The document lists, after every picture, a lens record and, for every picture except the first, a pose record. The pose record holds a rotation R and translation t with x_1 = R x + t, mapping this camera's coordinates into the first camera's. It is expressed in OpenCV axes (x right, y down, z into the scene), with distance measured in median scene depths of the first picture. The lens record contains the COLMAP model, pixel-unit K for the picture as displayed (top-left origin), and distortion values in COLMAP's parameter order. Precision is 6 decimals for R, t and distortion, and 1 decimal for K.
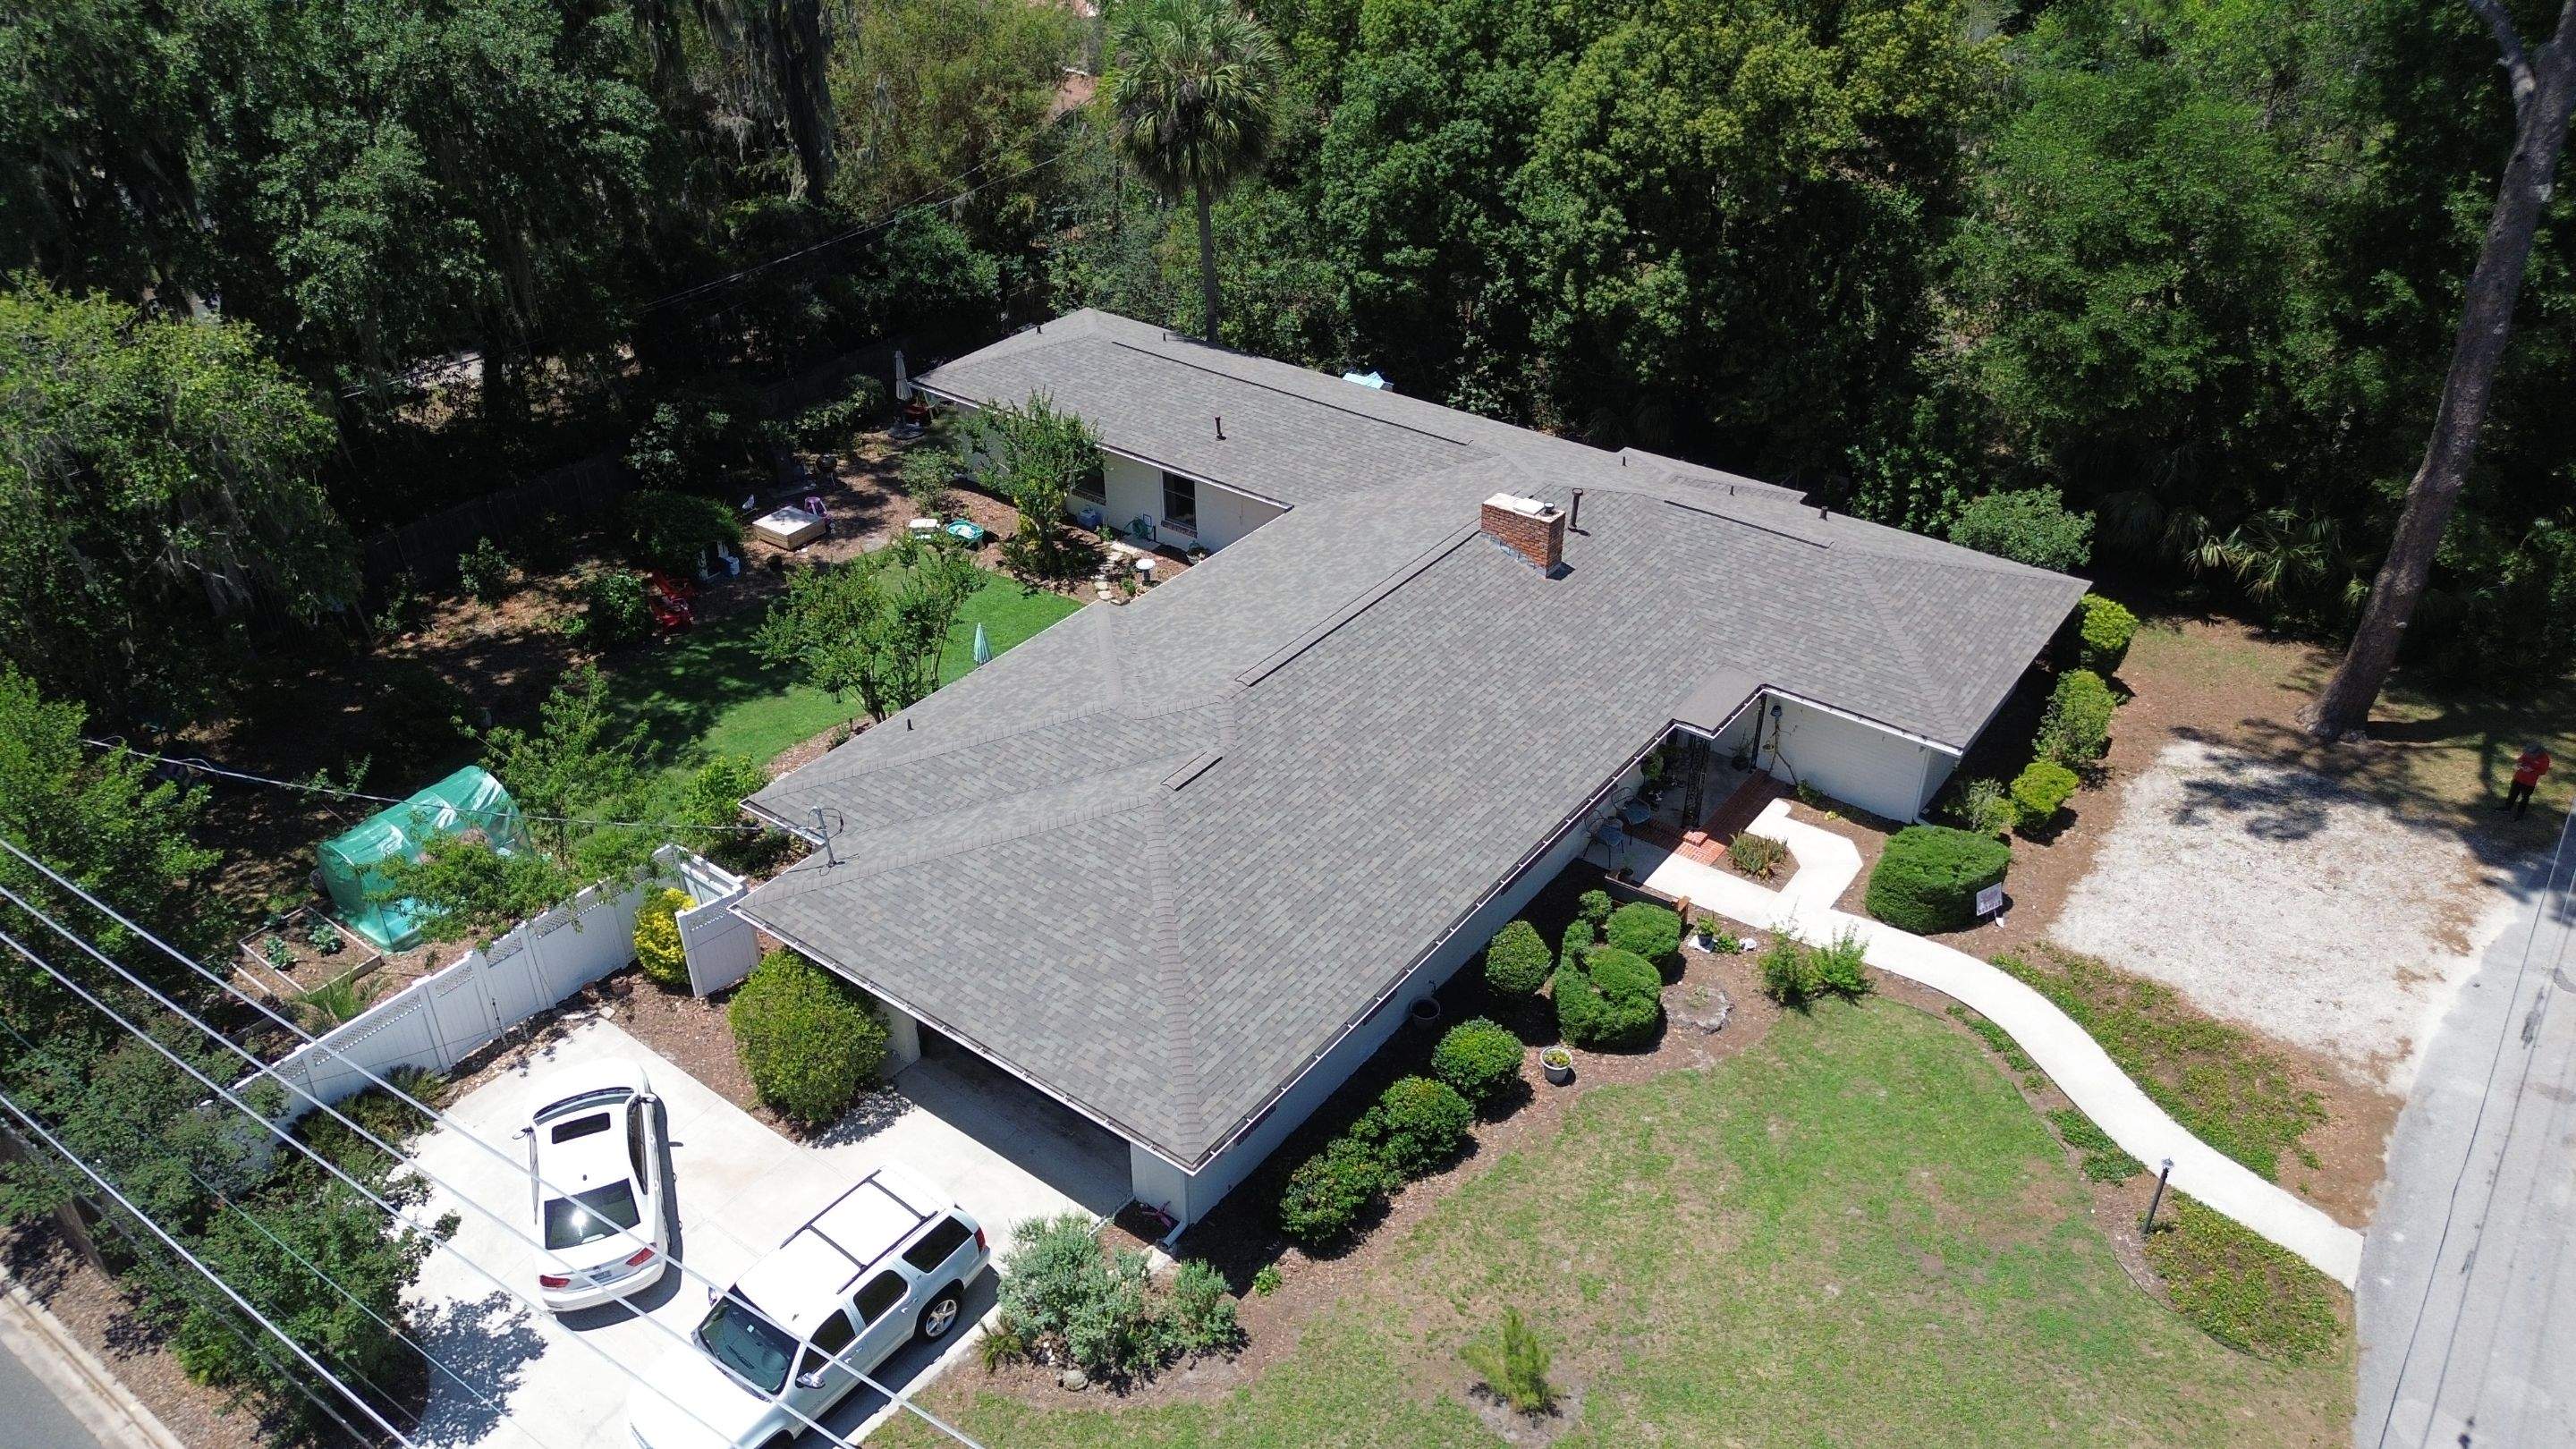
lens RADIAL K [[1841.3, 0, 1302.1], [0, 1841.3, 721.2], [0, 0, 1]] dist [0.070344, -0.082031]
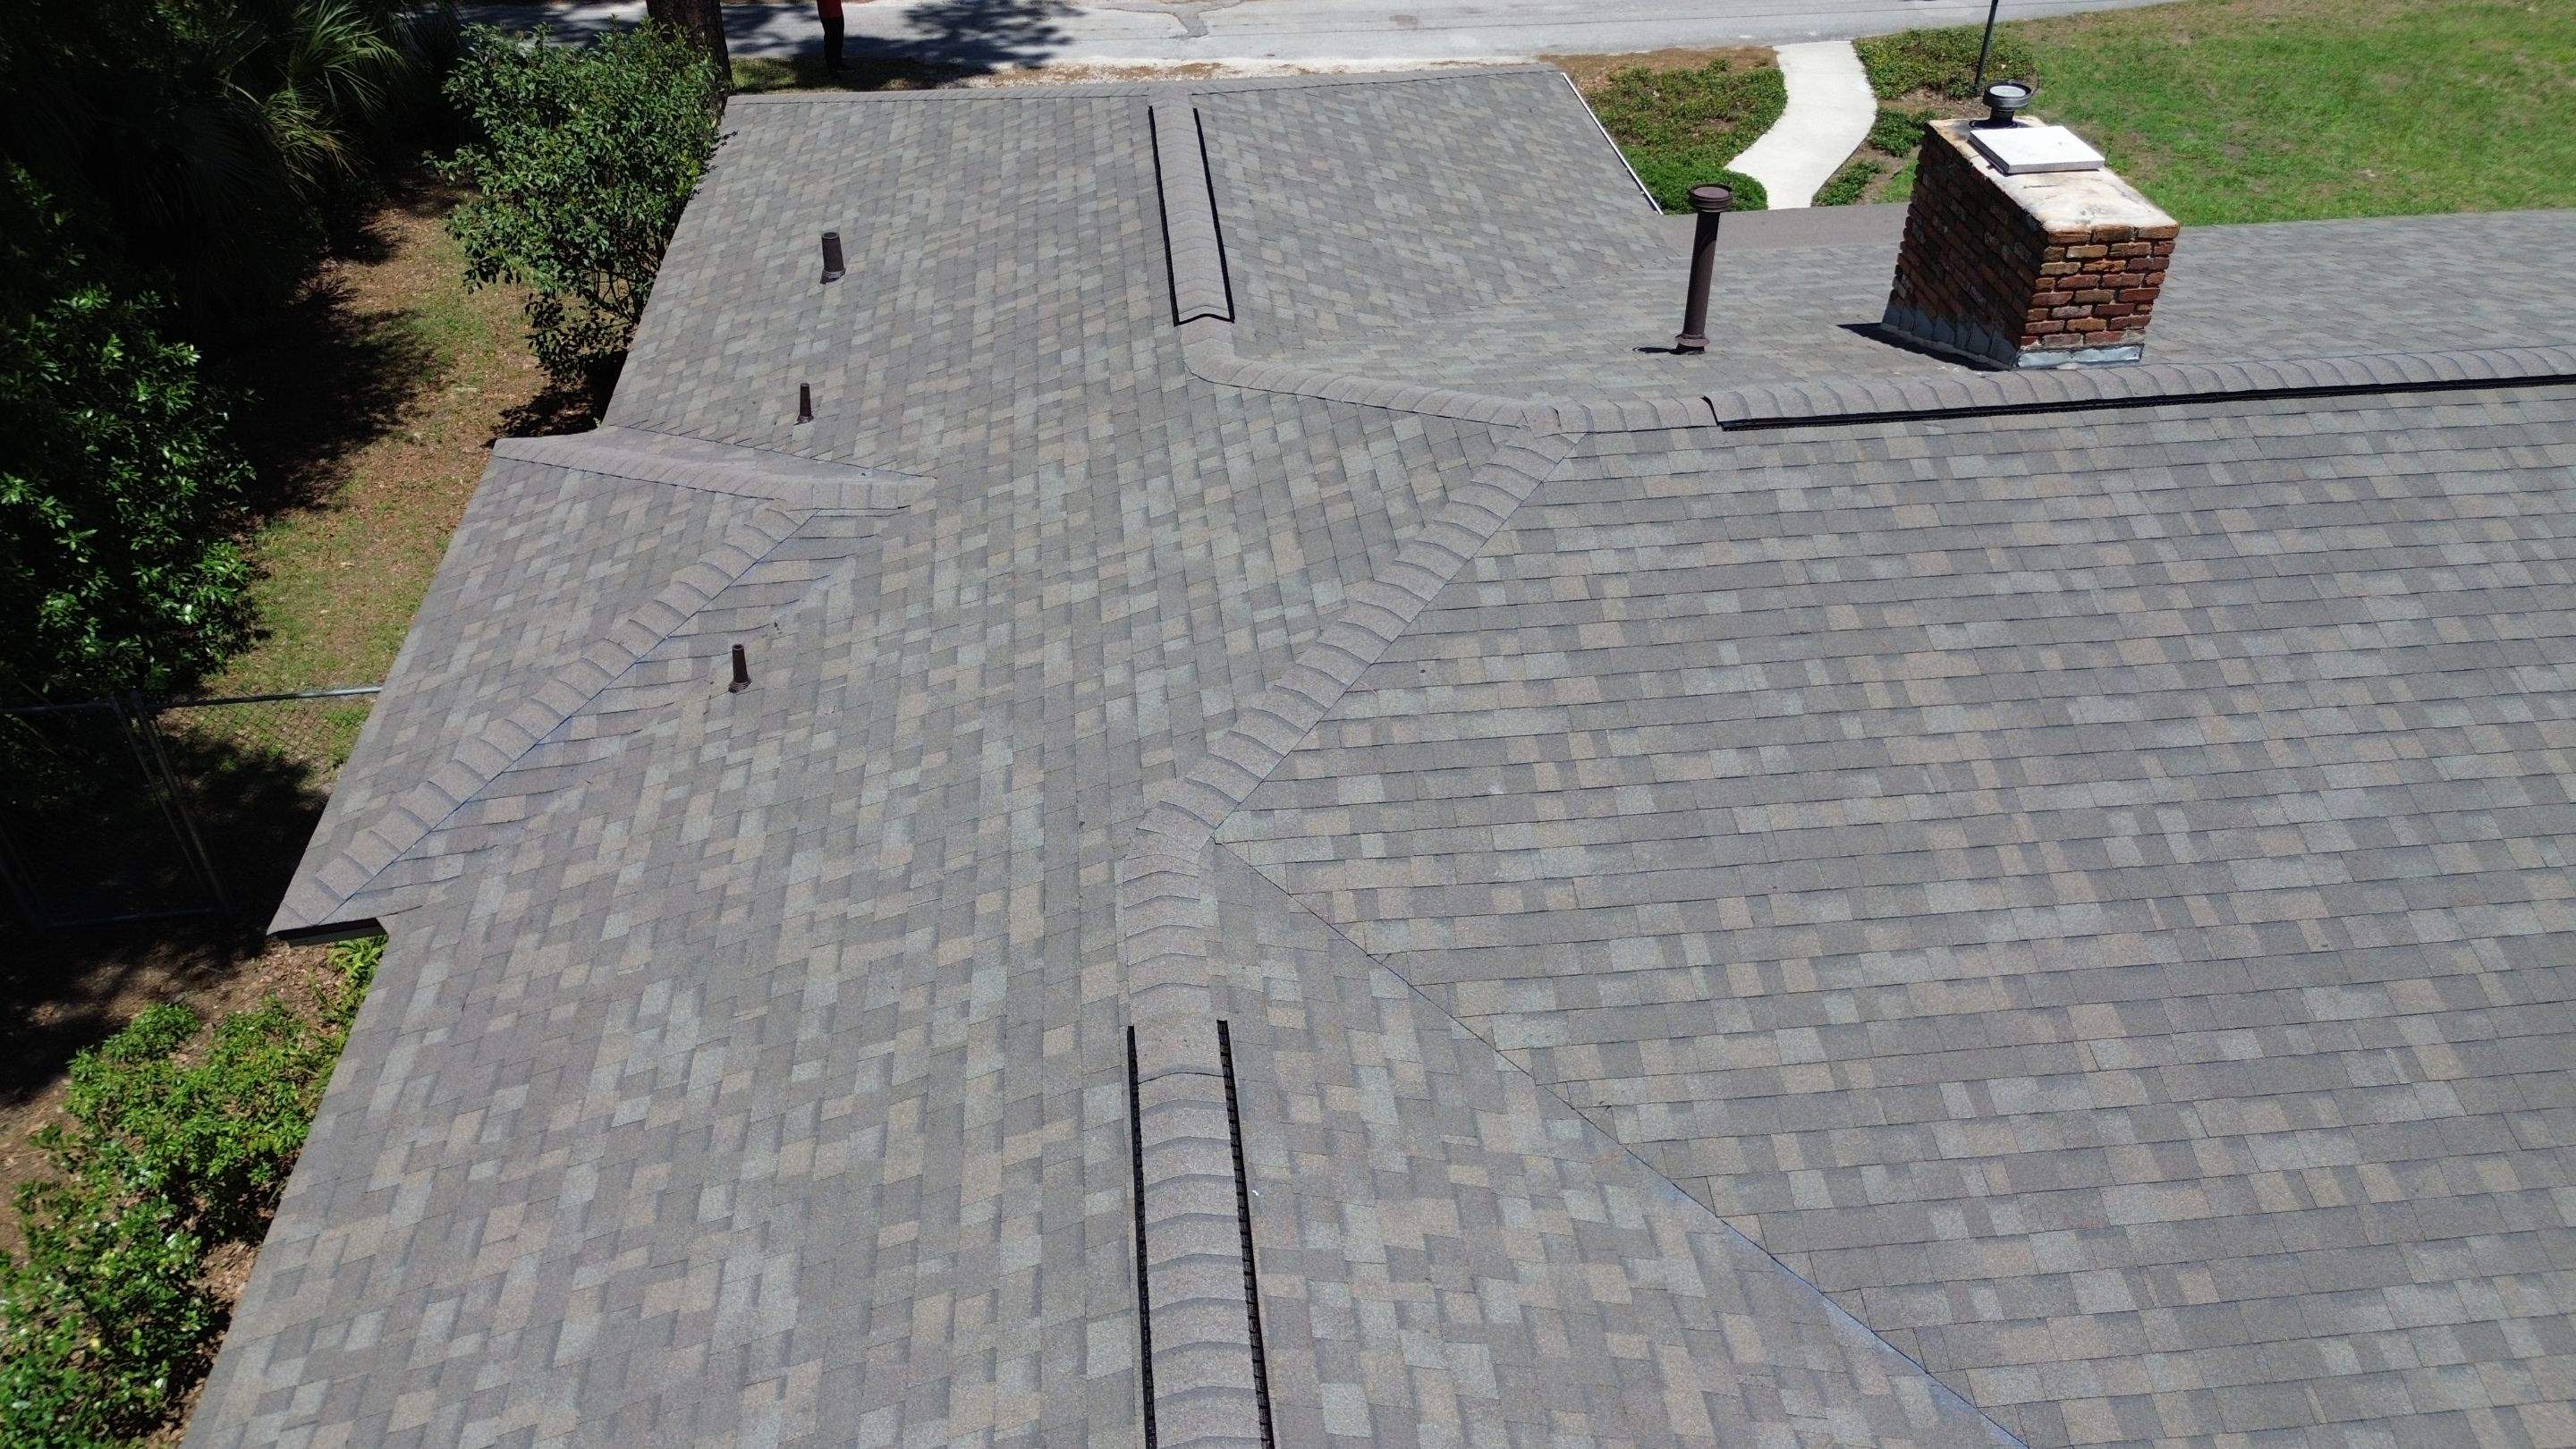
lens RADIAL K [[1841.3, 0, 1302.1], [0, 1841.3, 721.2], [0, 0, 1]] dist [0.070344, -0.082031]
pose [[-0.683724, -0.436184, 0.585034, 0.007279], [0.391901, 0.456802, 0.798590, -0.334382], [-0.615577, 0.775290, -0.141386, 1.189467]]
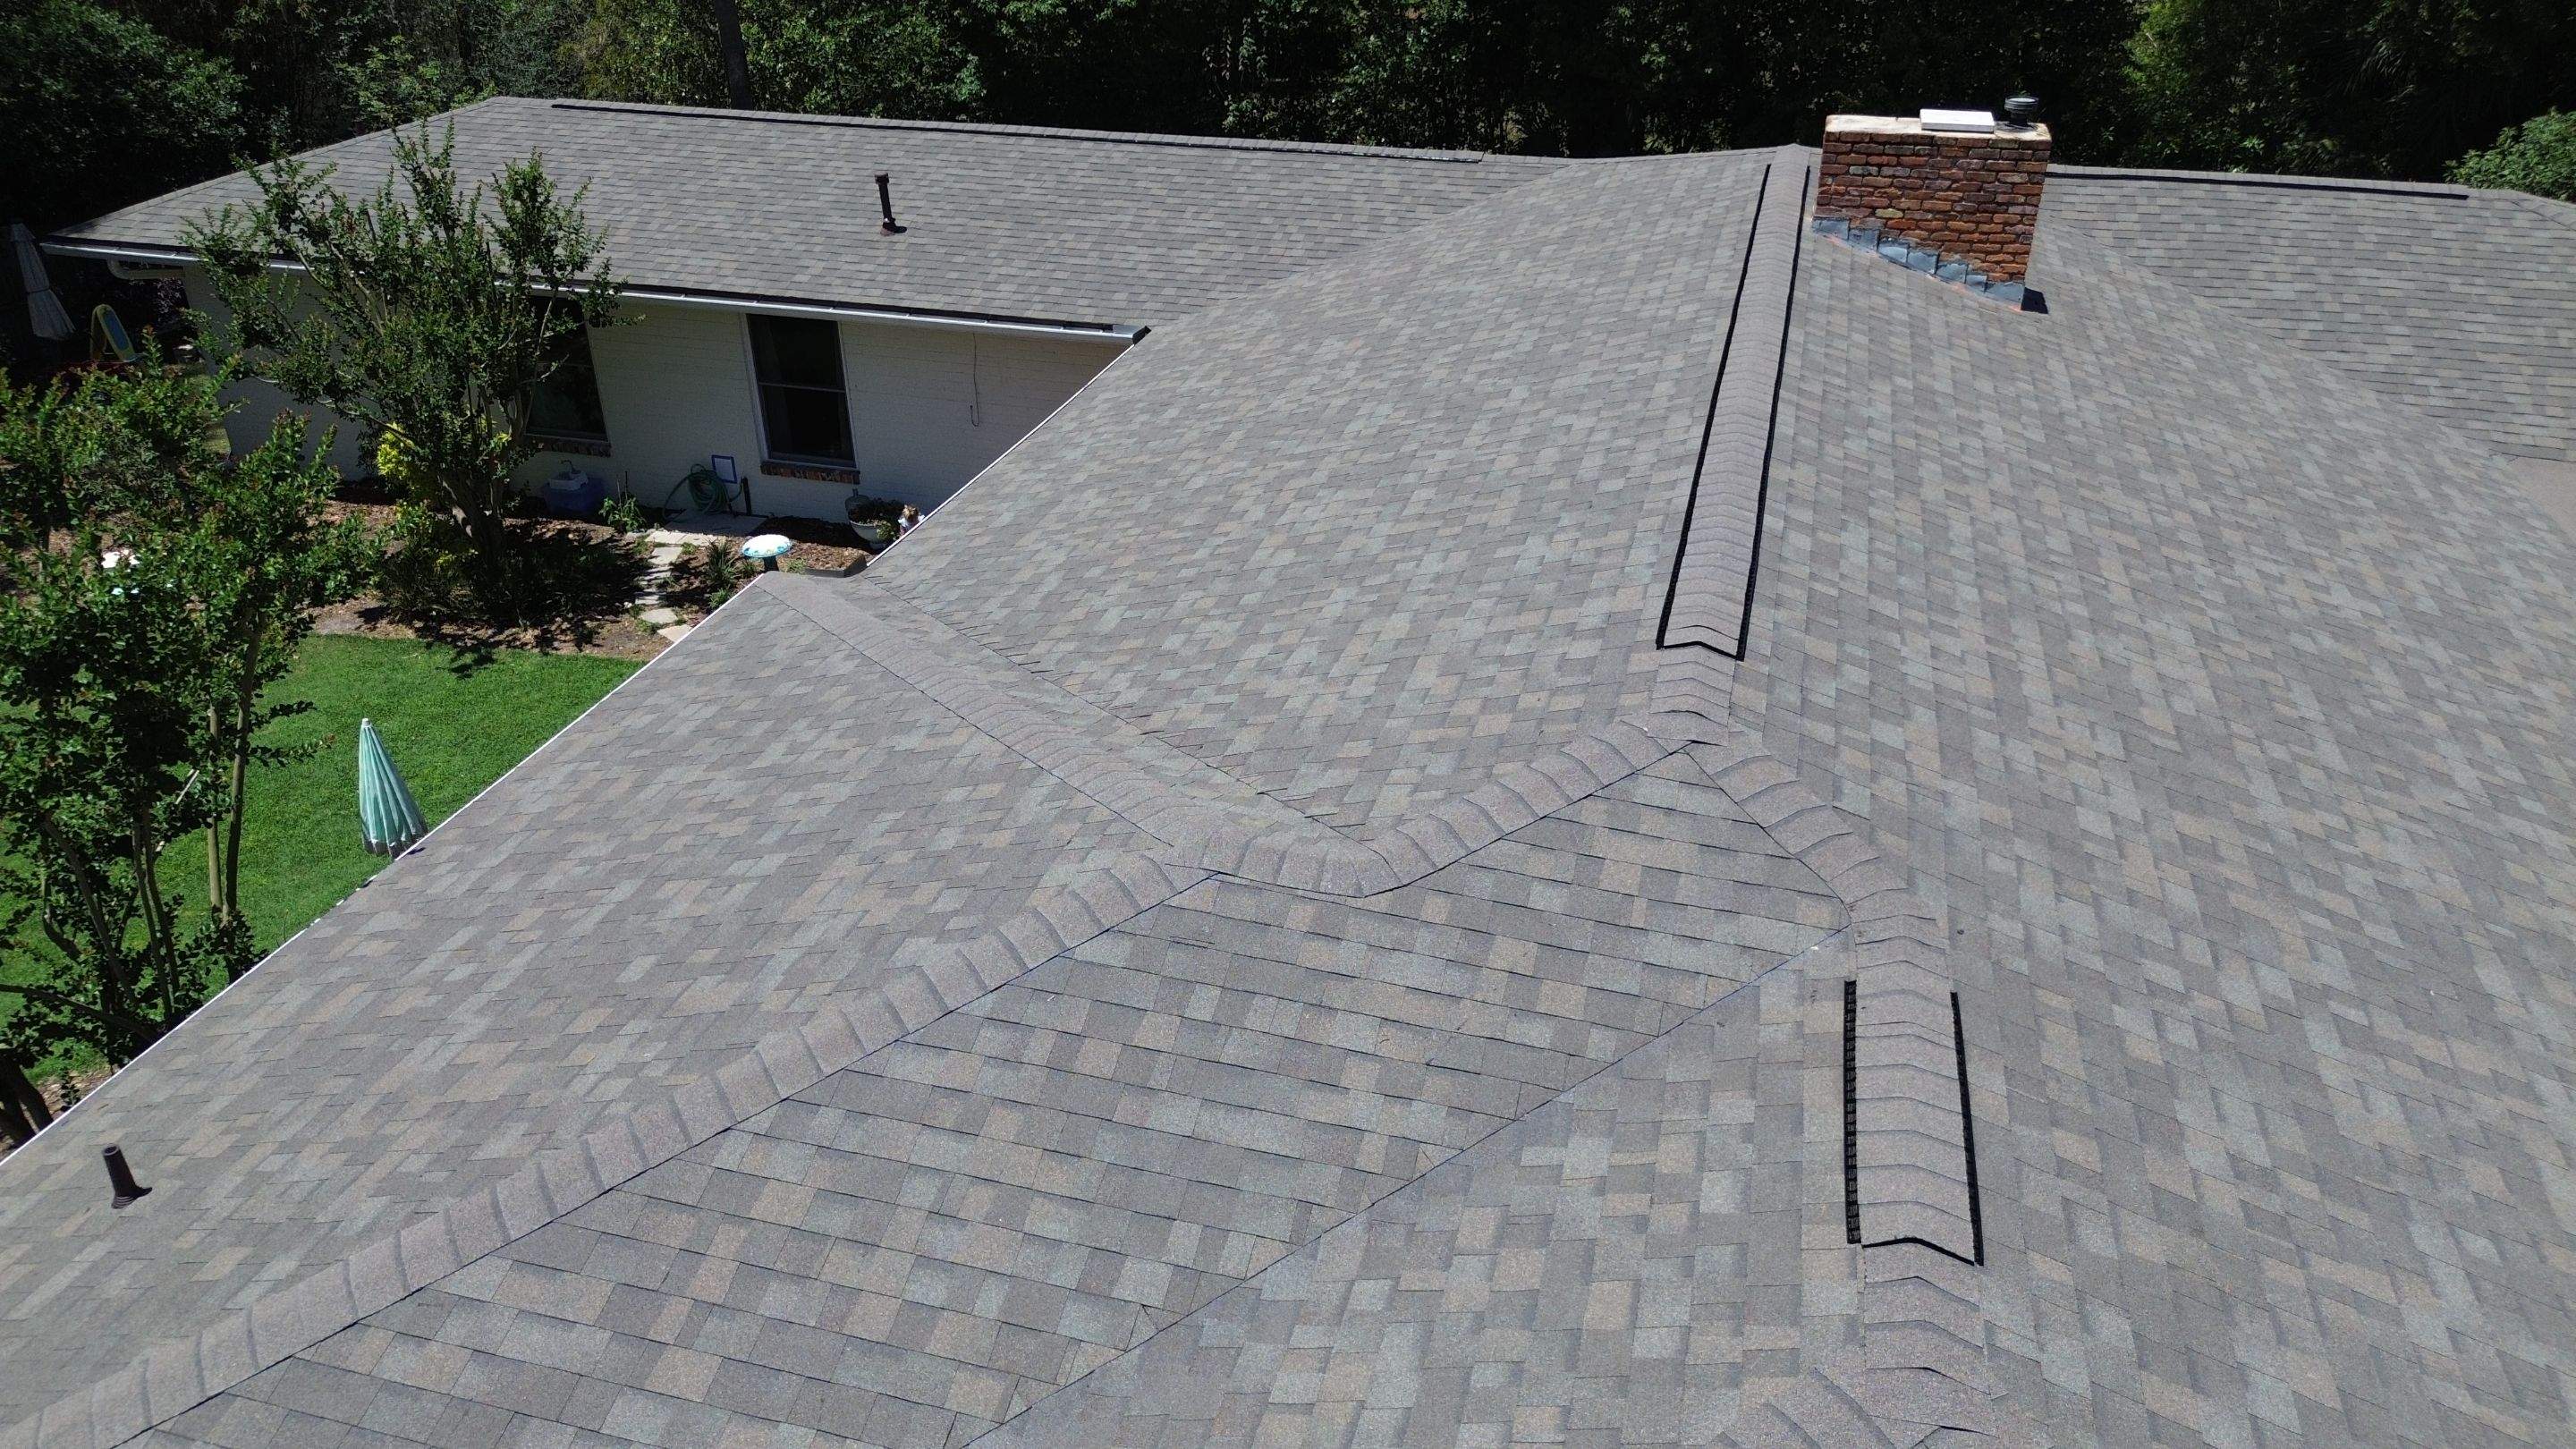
lens RADIAL K [[1842.2, 0, 1288.0], [0, 1842.2, 724.5], [0, 0, 1]] dist [0.061481, -0.070554]
pose [[0.931902, -0.174982, 0.317712, -0.141977], [0.195238, 0.980207, -0.032809, -0.013180], [-0.305682, 0.092604, 0.947620, 0.718989]]
